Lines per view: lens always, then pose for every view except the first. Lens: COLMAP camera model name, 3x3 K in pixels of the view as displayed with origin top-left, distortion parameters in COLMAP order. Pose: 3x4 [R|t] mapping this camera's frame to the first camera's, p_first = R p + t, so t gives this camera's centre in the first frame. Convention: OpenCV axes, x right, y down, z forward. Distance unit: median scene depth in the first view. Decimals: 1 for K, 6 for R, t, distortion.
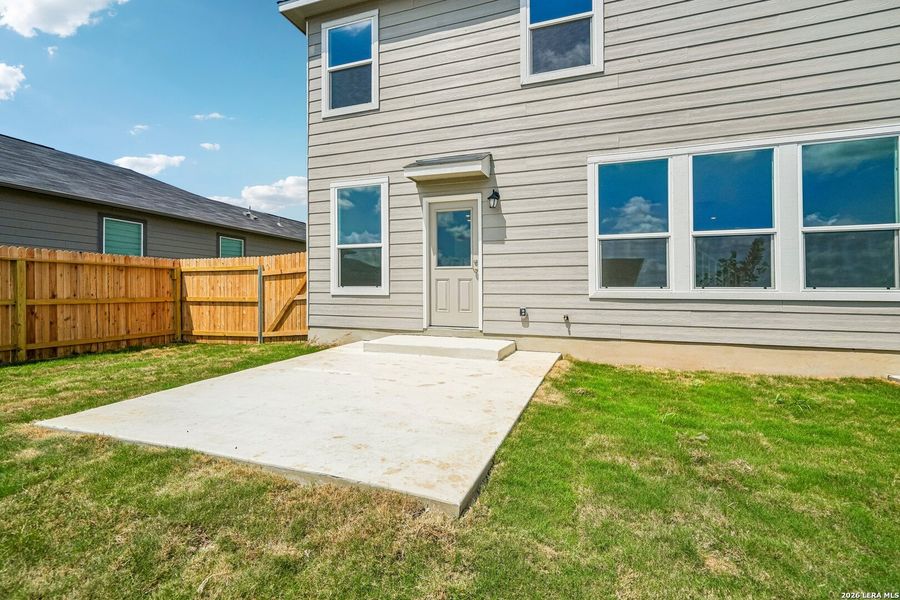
lens RADIAL K [[384.6, 0, 449.1], [0, 384.6, 284.2], [0, 0, 1]] dist [0.000845, -0.000112]
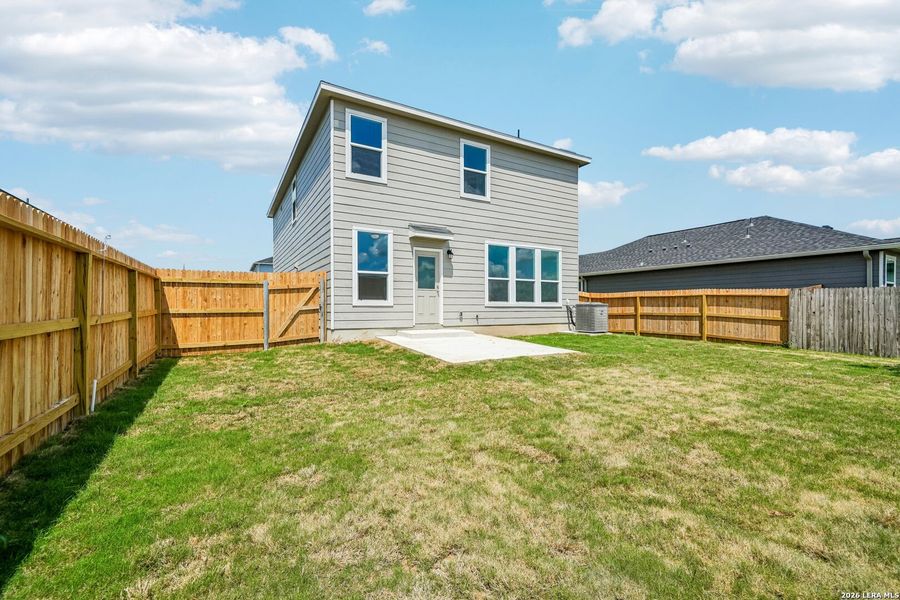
lens RADIAL K [[388.1, 0, 450.0], [0, 388.1, 300.0], [0, 0, 1]] dist [0.002270, 0.000306]
pose [[0.623709, 0.008223, 0.781613, -1.205237], [-0.012999, 0.999916, -0.000147, 0.002445], [-0.781548, -0.010068, 0.623763, -0.161408]]
